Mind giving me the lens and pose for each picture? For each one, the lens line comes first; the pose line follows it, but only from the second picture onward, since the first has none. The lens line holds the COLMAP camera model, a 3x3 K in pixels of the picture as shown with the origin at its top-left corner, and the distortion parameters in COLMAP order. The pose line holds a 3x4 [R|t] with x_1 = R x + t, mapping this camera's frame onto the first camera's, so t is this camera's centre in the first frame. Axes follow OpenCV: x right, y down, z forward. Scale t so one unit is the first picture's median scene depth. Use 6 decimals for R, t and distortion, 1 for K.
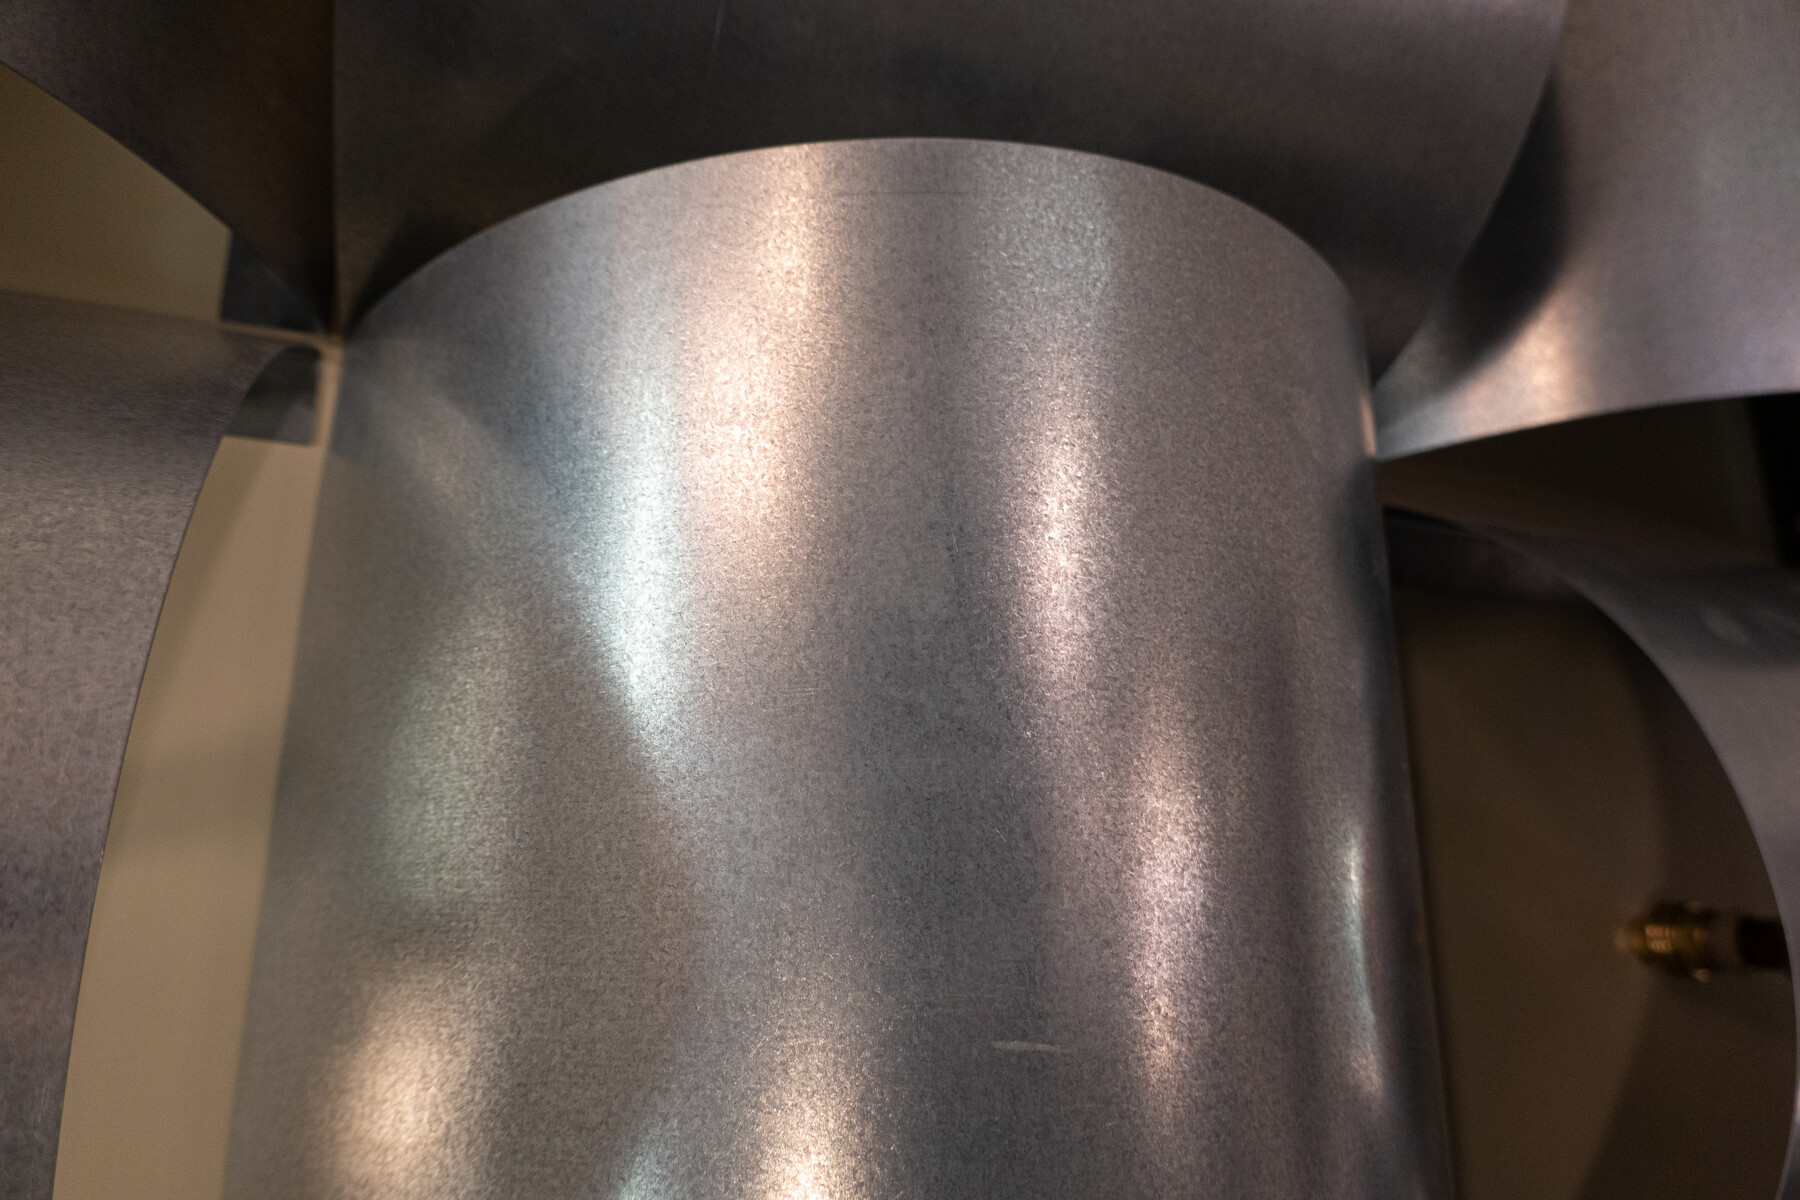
lens RADIAL K [[1269.8, 0, 898.8], [0, 1269.8, 569.7], [0, 0, 1]] dist [-0.003333, -0.002937]
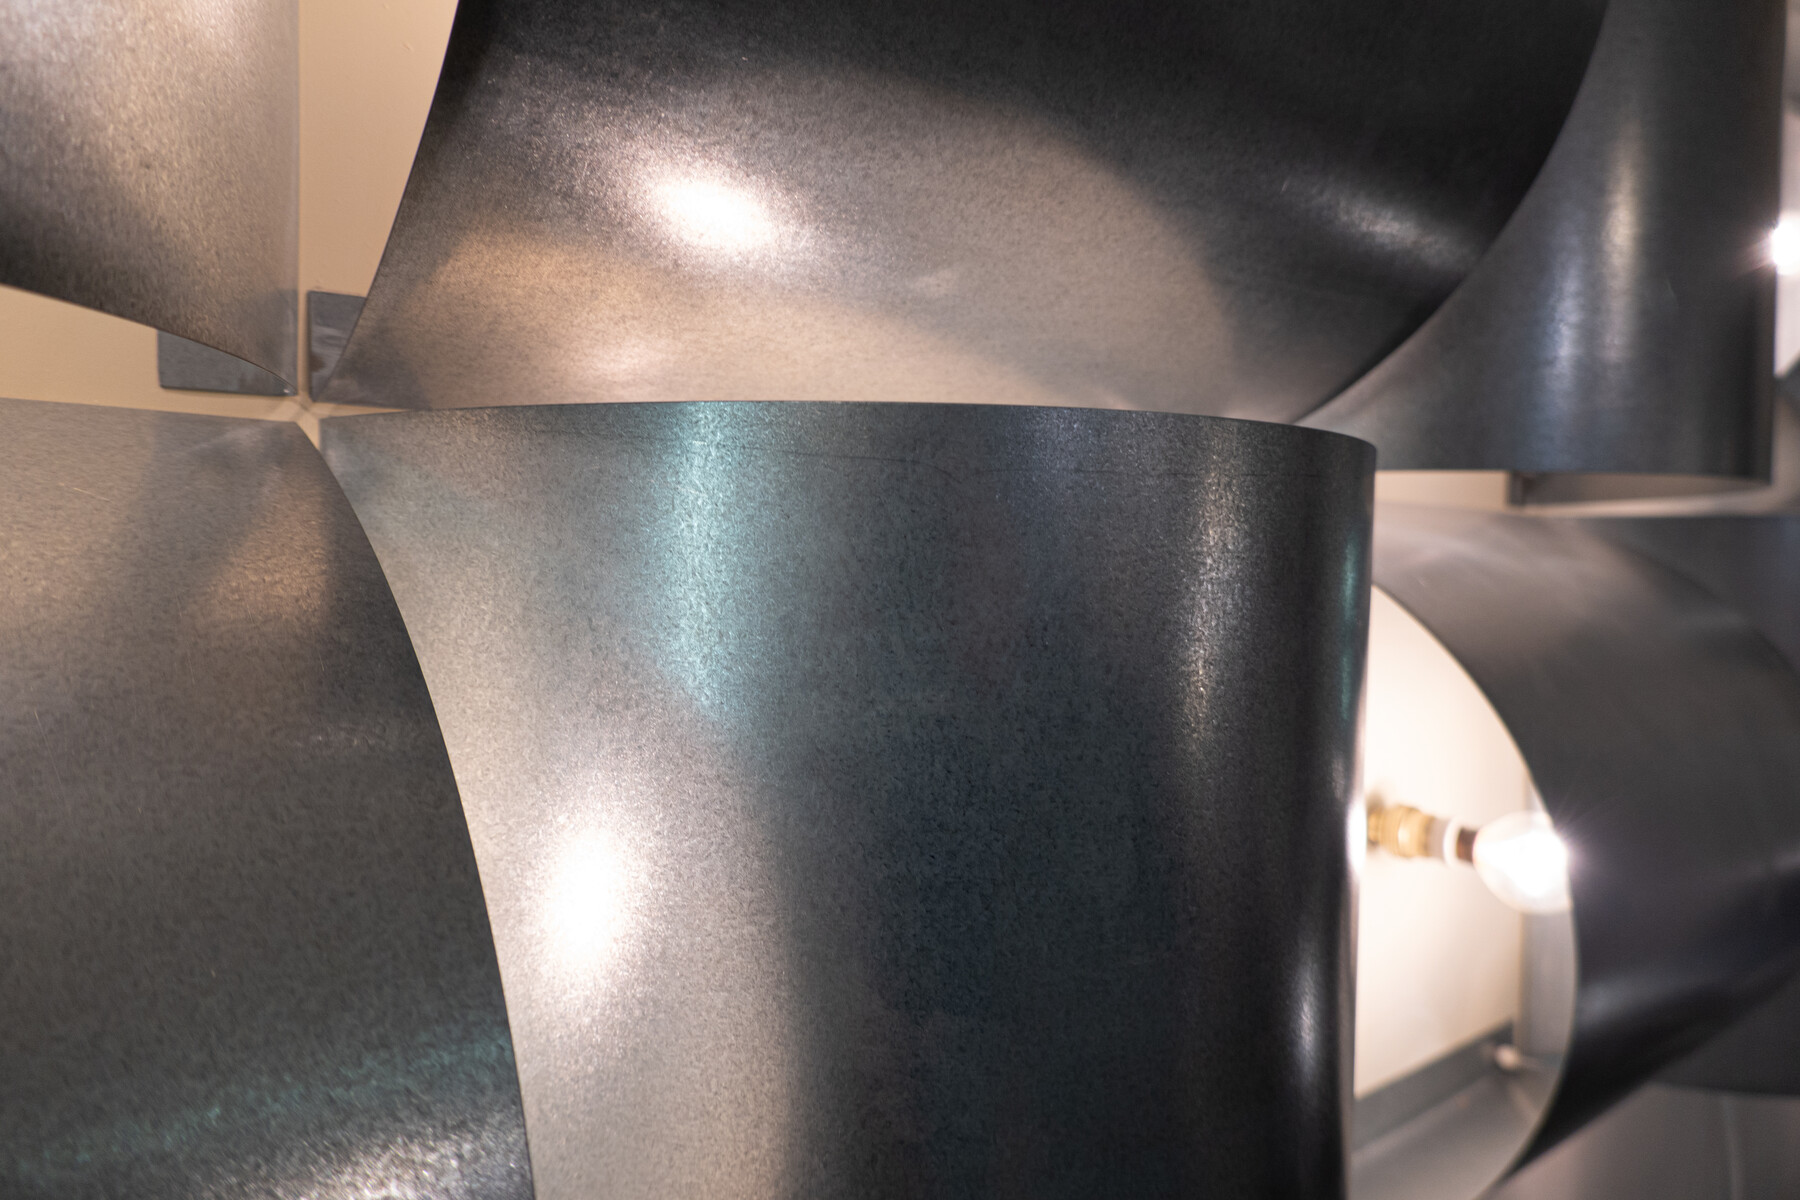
lens RADIAL K [[1269.8, 0, 898.8], [0, 1269.8, 569.7], [0, 0, 1]] dist [-0.003333, -0.002937]
pose [[0.950698, 0.004746, 0.310083, -0.480261], [-0.100181, 0.950975, 0.292593, -0.522607], [-0.293492, -0.309232, 0.904565, 0.130508]]
